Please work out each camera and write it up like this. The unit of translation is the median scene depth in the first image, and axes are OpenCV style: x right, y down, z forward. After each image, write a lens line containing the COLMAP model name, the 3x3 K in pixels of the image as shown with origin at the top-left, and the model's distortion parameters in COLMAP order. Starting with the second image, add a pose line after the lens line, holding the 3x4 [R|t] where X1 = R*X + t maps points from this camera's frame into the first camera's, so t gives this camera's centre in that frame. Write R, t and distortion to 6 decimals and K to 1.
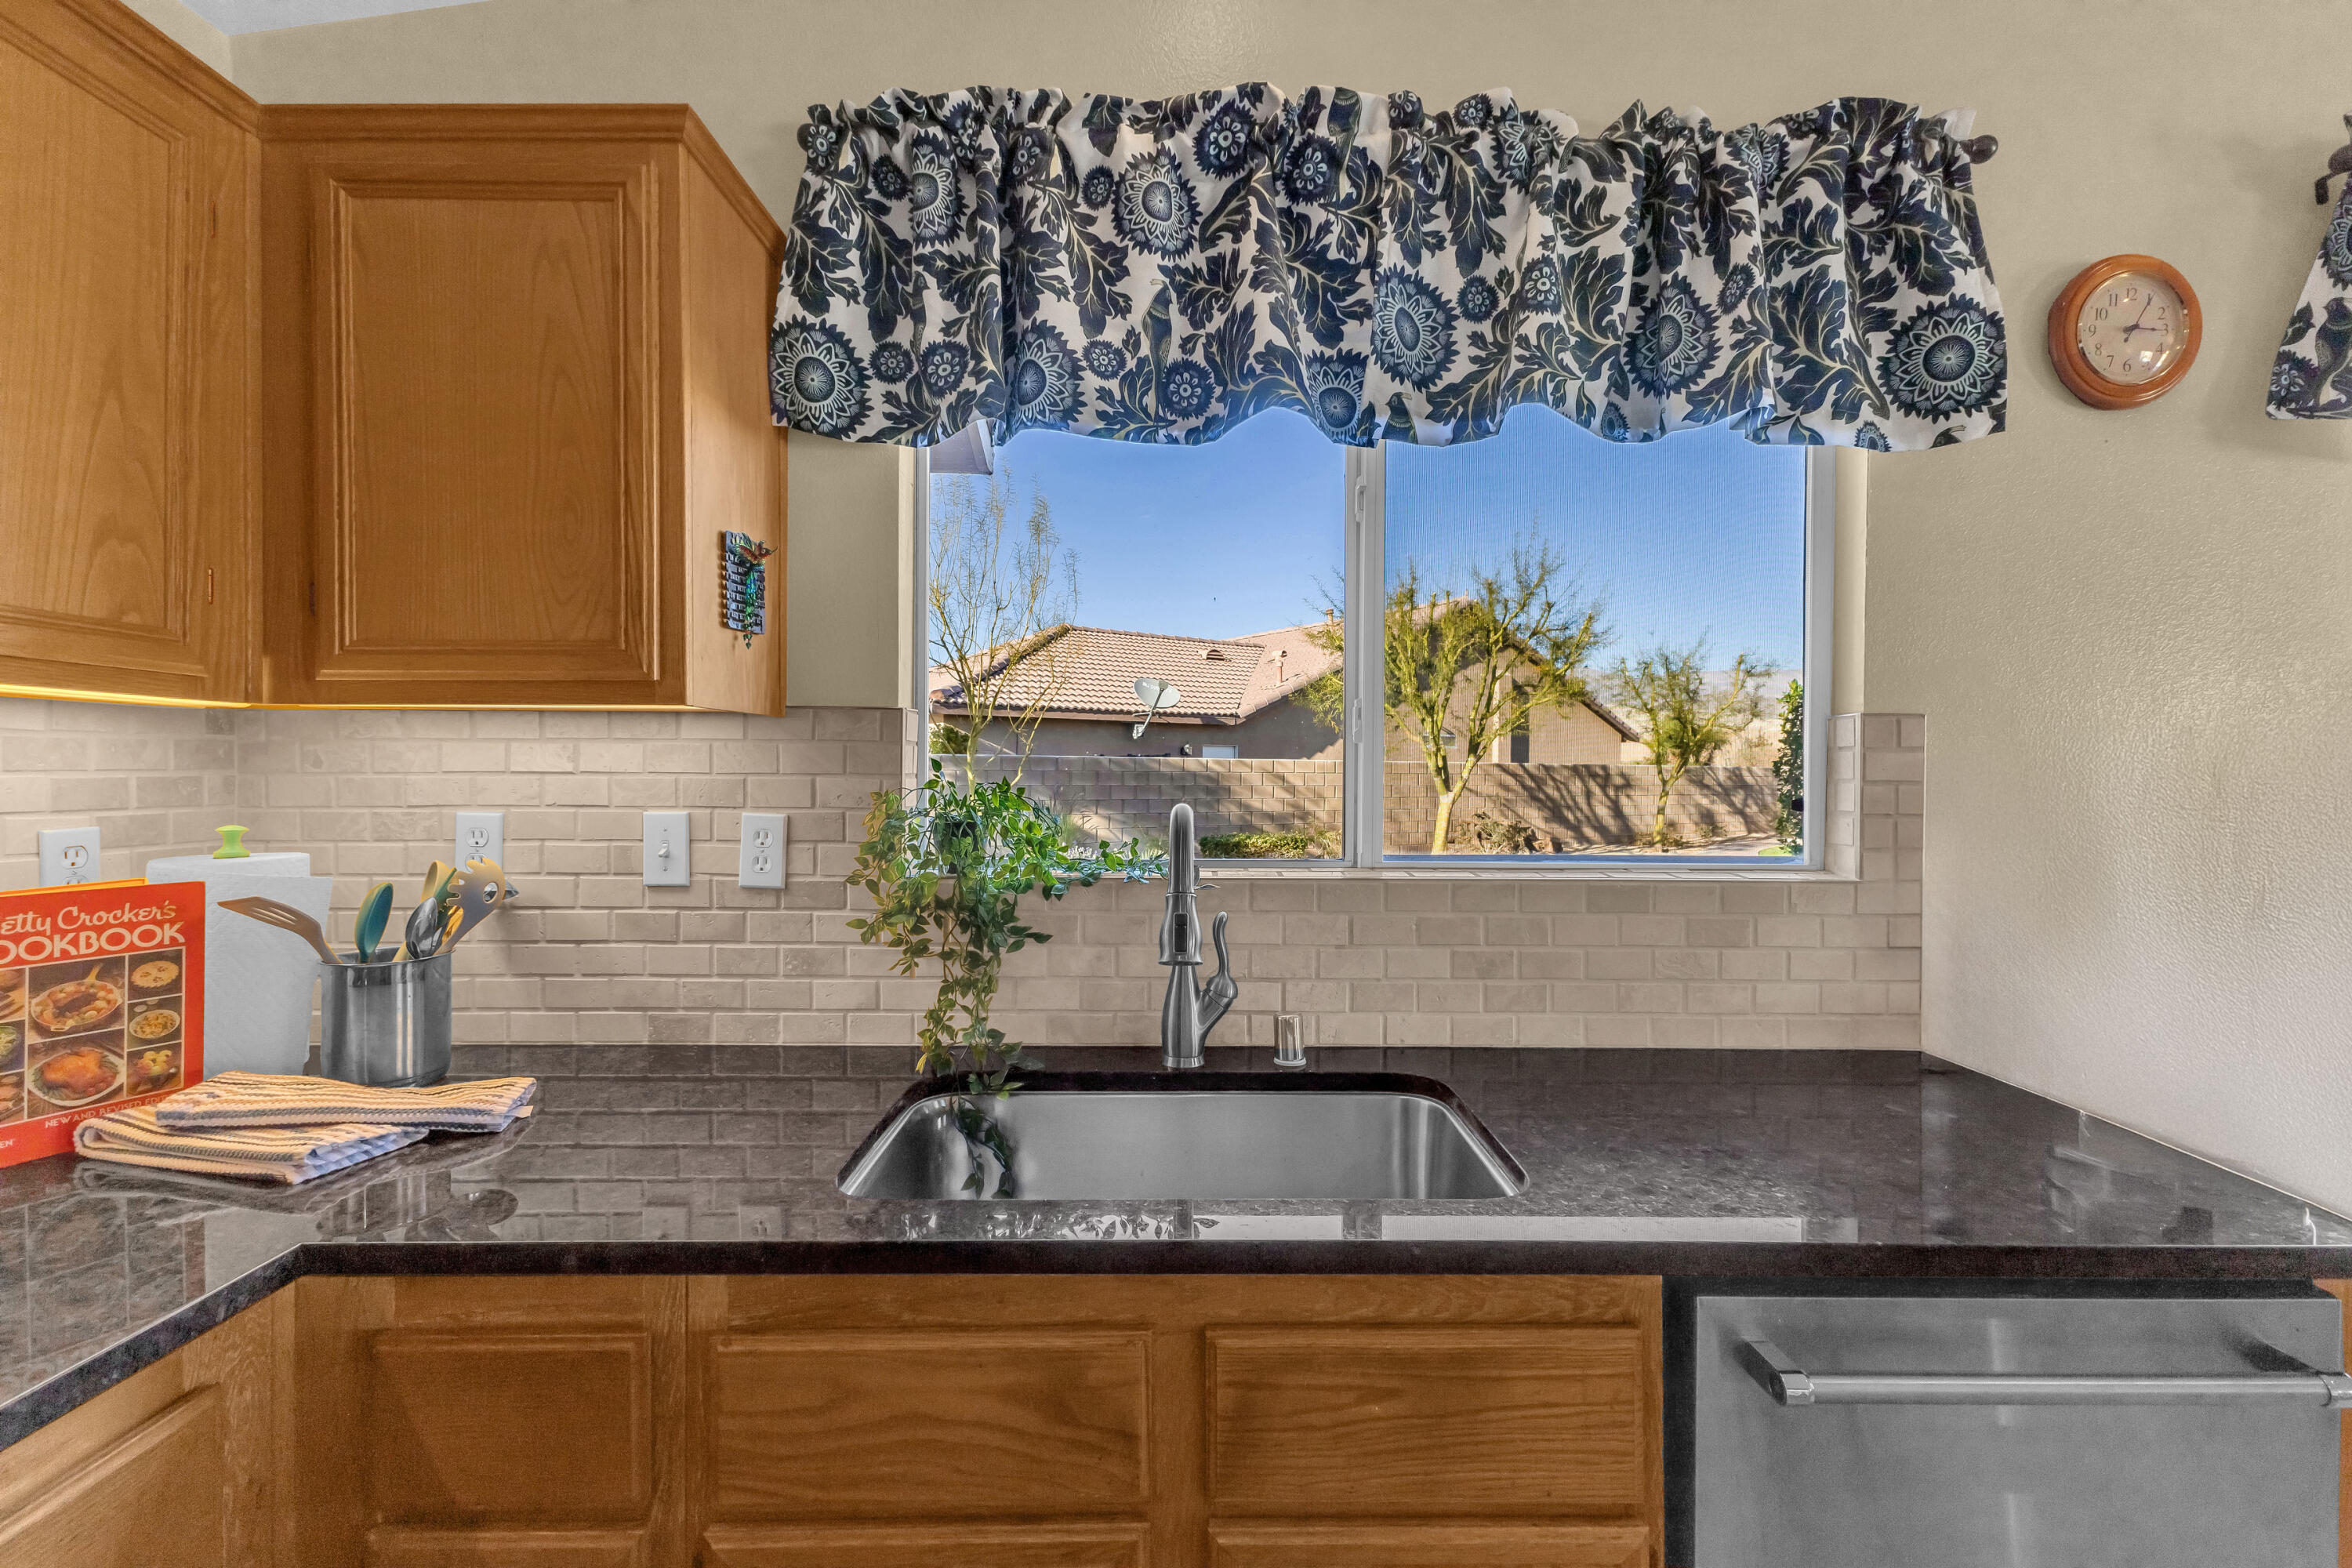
lens RADIAL K [[1038.2, 0, 1176.0], [0, 1038.2, 784.0], [0, 0, 1]] dist [0.000065, -0.000505]
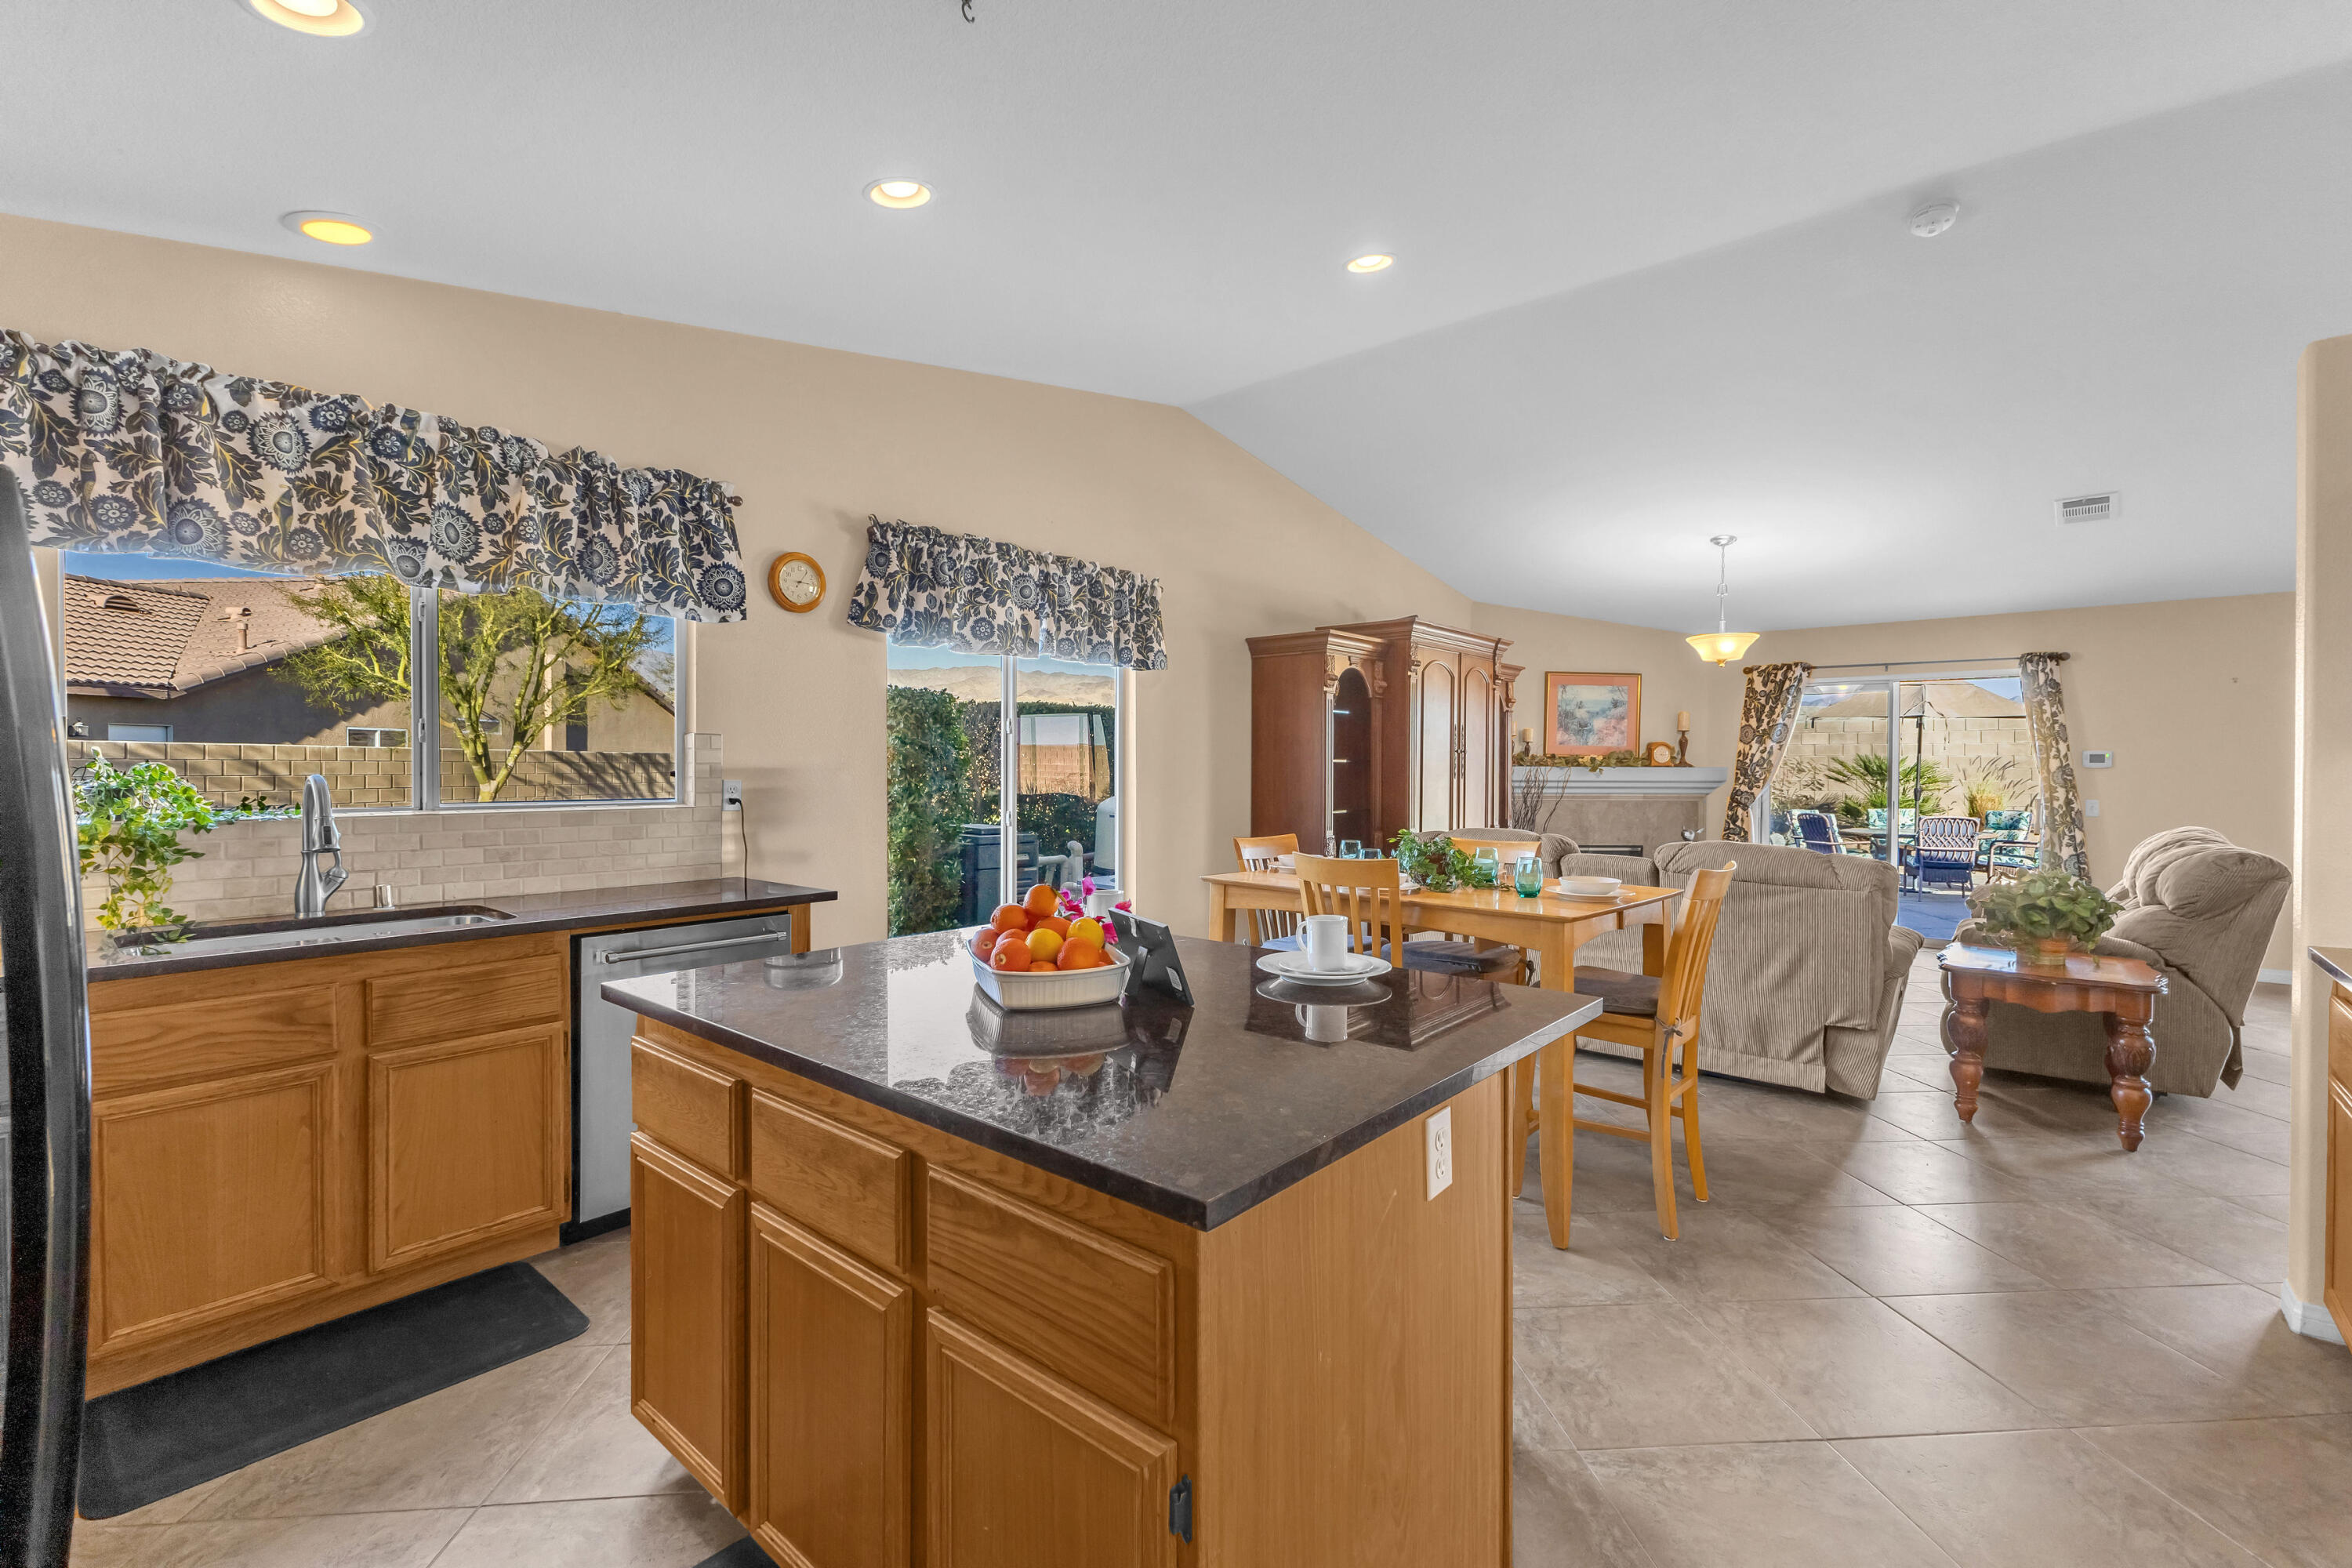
lens RADIAL K [[1034.6, 0, 1167.2], [0, 1034.6, 776.4], [0, 0, 1]] dist [0.041439, -0.012442]
pose [[0.676558, -0.010929, 0.736308, -0.339354], [0.008054, 0.999940, 0.007442, 0.019376], [-0.736345, 0.000895, 0.676605, -1.366699]]
